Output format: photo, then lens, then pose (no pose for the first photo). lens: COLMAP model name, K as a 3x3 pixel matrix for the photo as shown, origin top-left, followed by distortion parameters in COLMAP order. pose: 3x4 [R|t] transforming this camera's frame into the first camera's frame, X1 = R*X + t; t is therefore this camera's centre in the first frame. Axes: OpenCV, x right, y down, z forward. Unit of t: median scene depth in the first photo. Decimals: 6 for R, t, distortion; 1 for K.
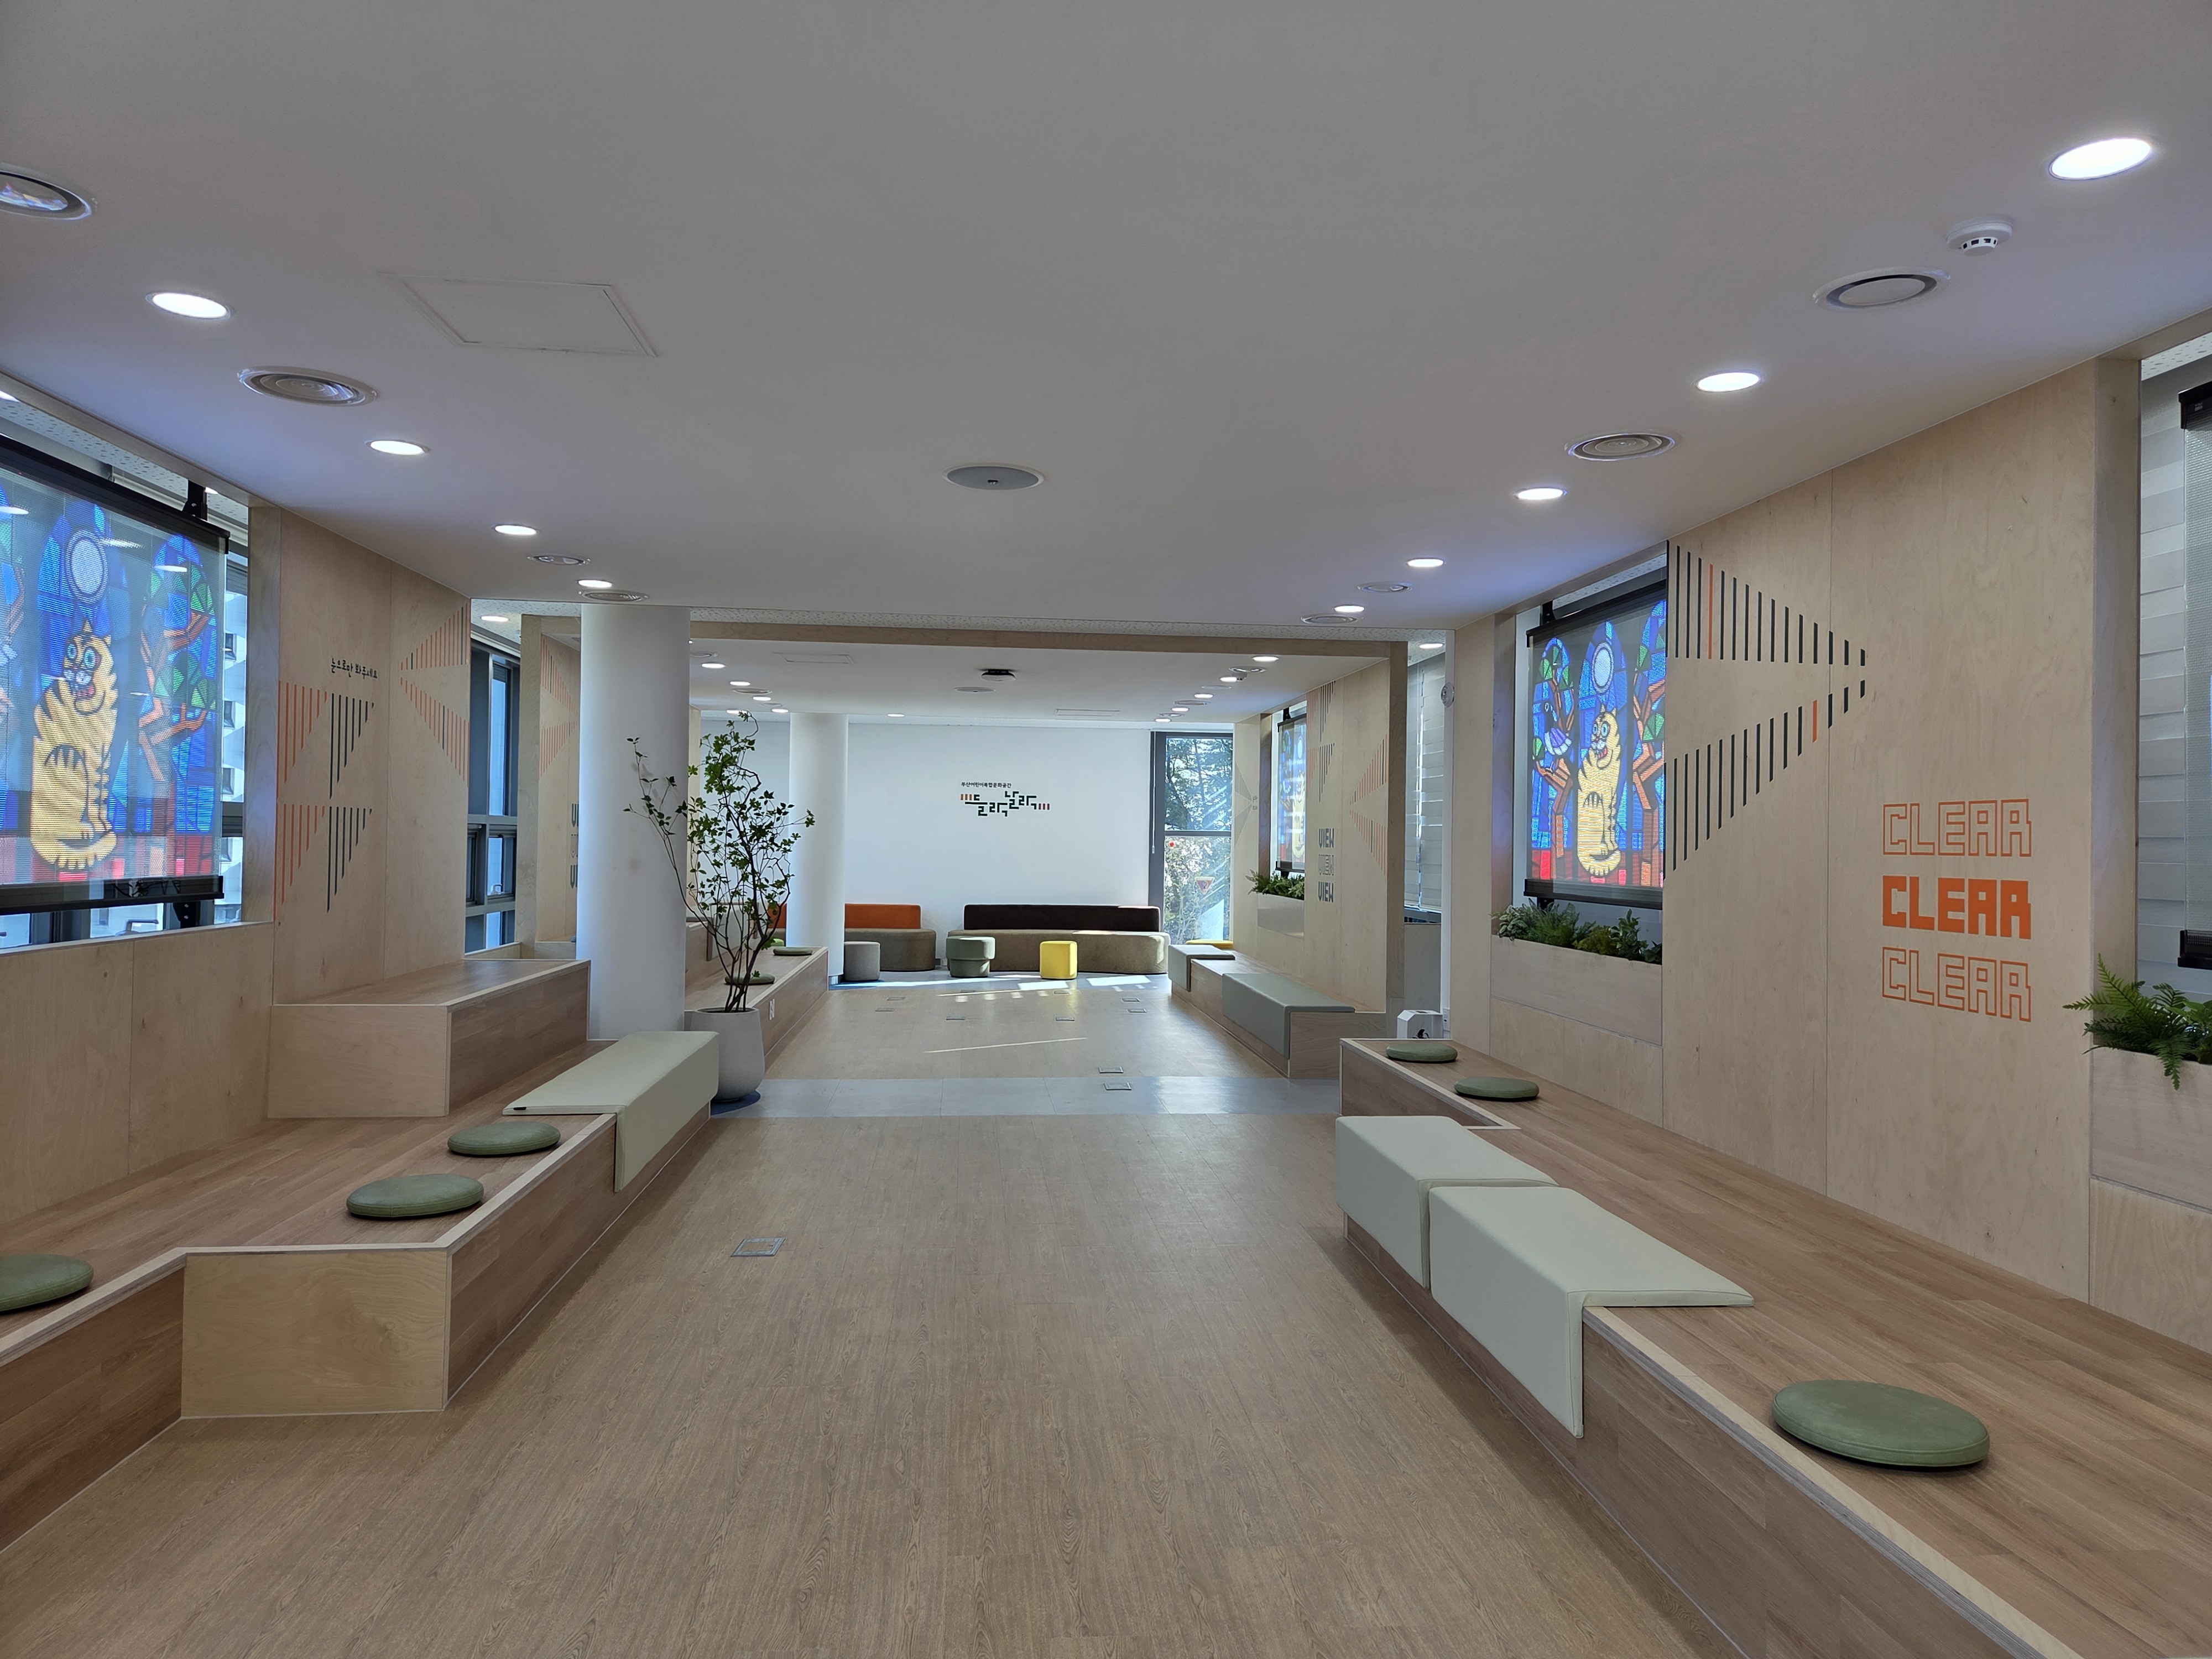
lens RADIAL K [[1479.5, 0, 1106.0], [0, 1479.5, 829.5], [0, 0, 1]] dist [0.004361, 0.001817]
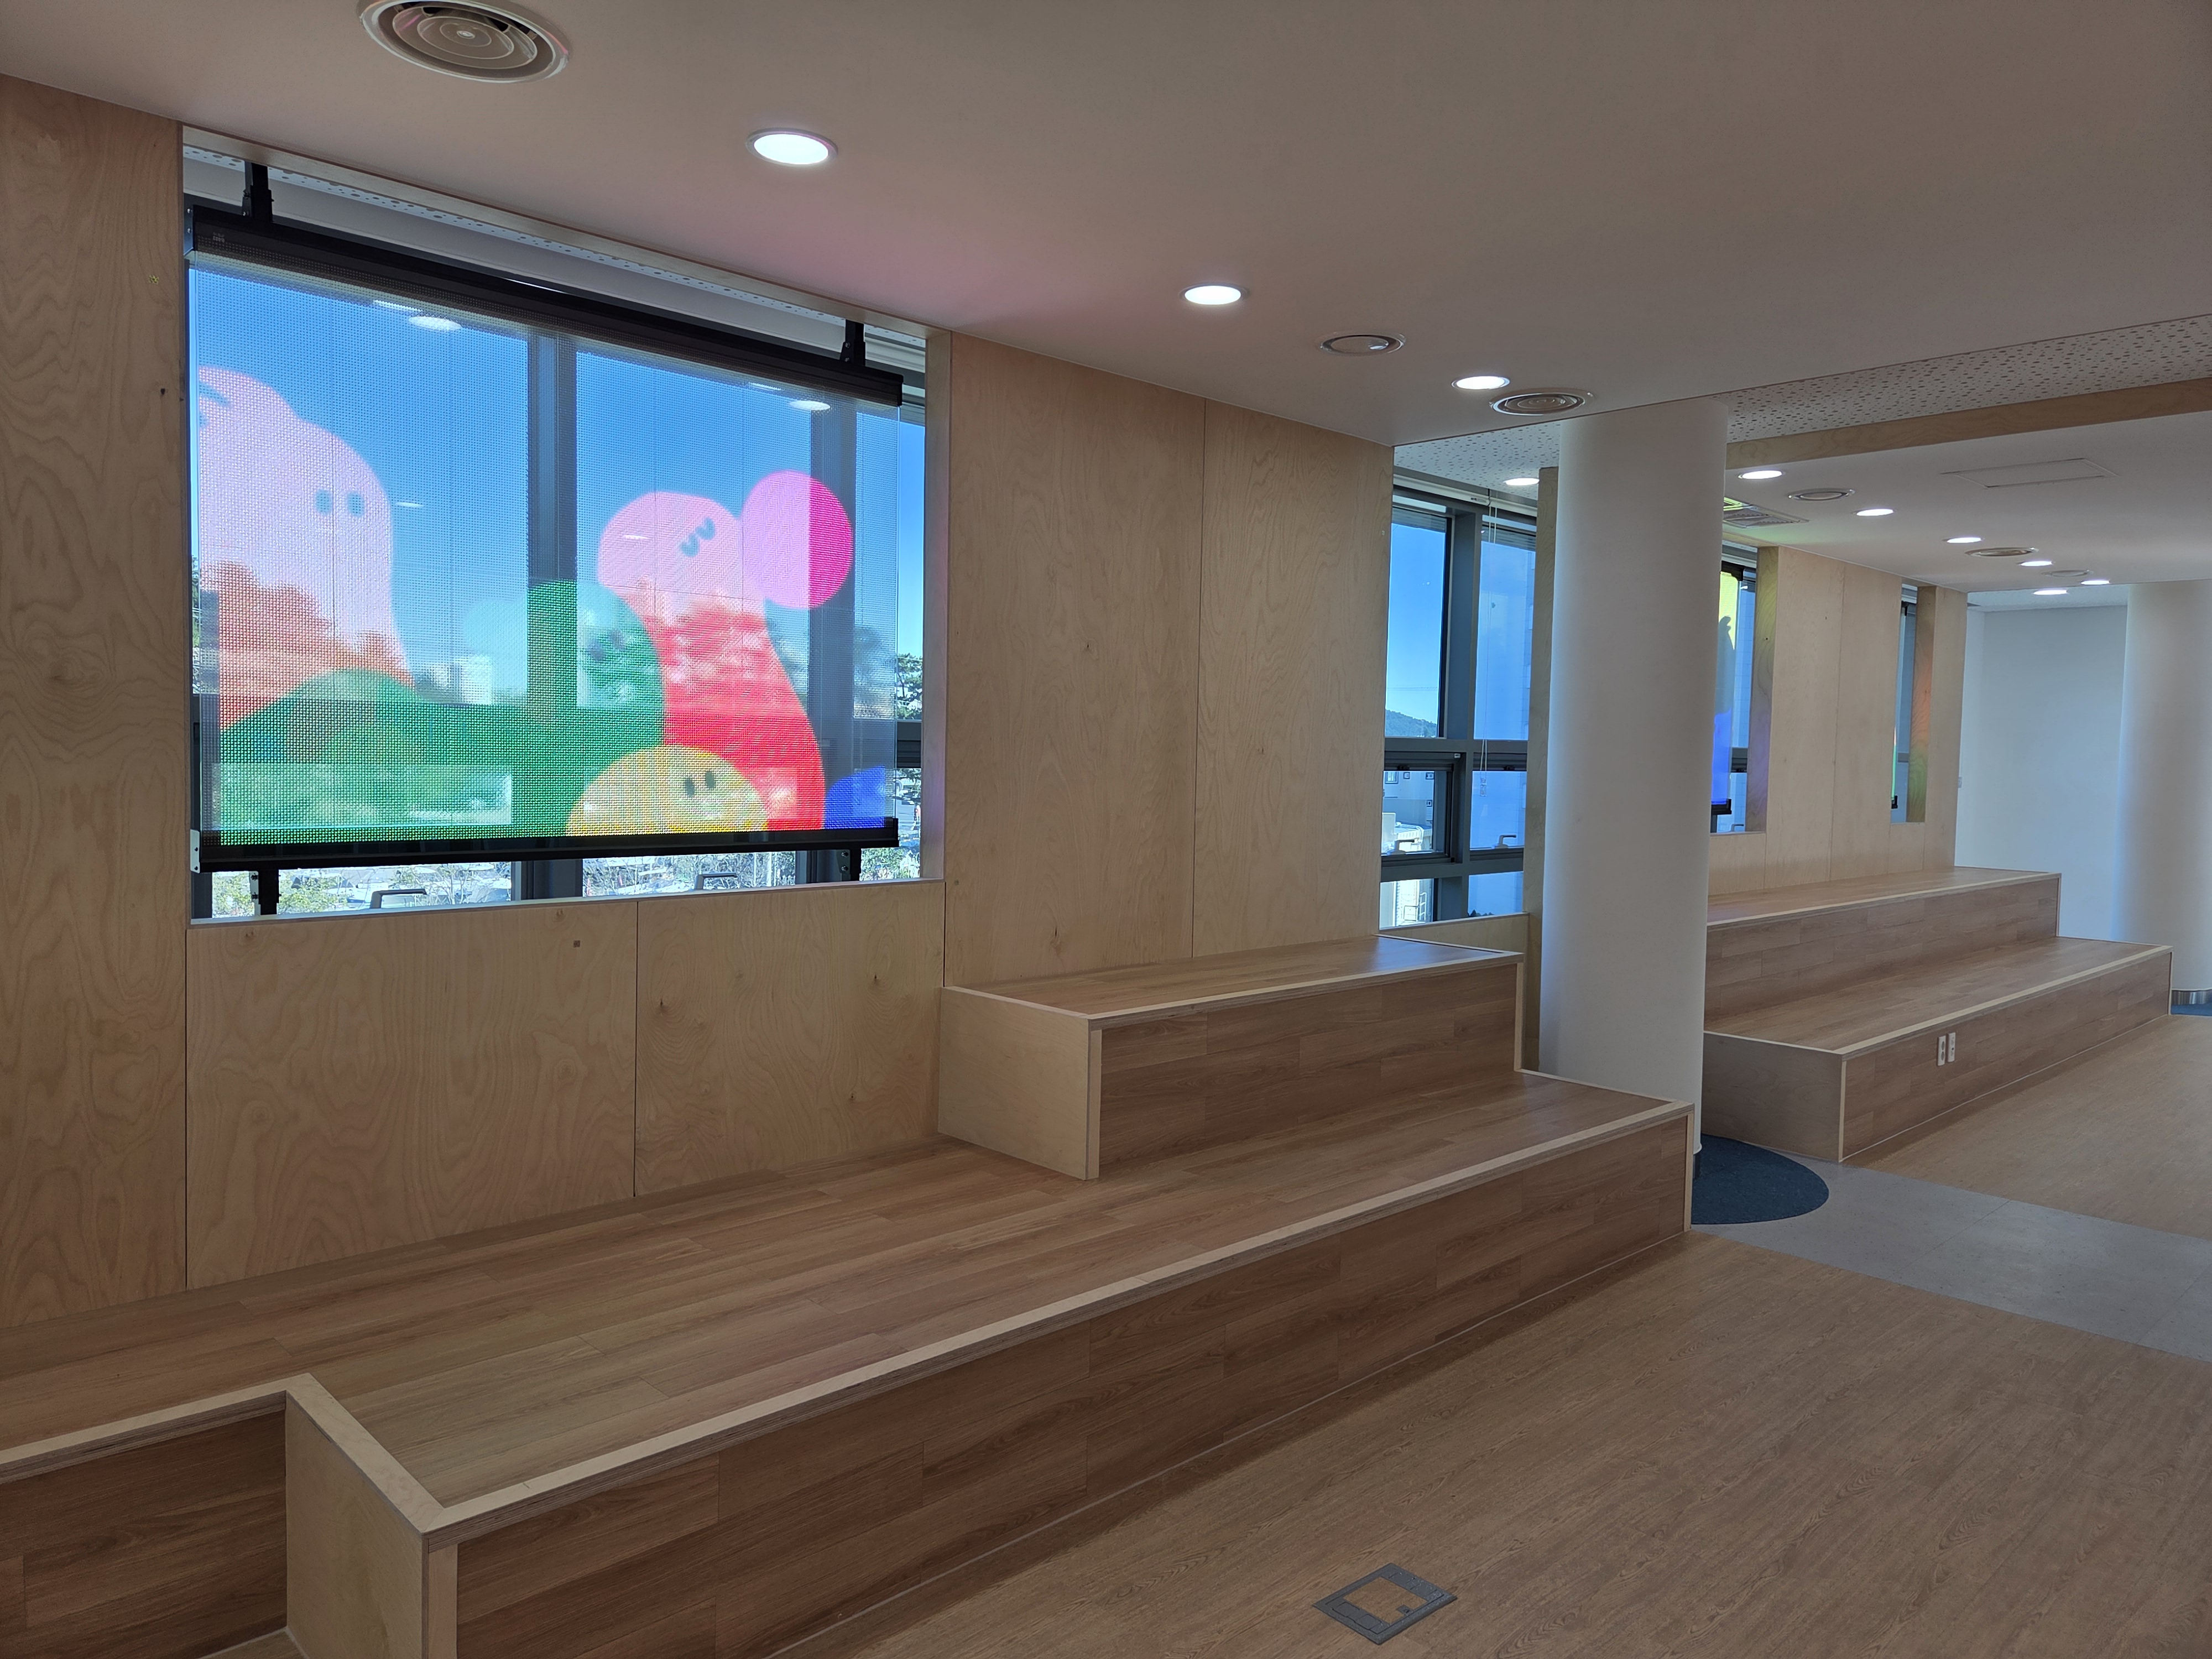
lens RADIAL K [[1408.4, 0, 1106.0], [0, 1408.4, 829.5], [0, 0, 1]] dist [-0.003190, -0.000115]
pose [[0.614333, 0.046266, -0.787689, 0.071241], [-0.003827, 0.998442, 0.055660, -0.005895], [0.789038, -0.031179, 0.613553, 0.636720]]
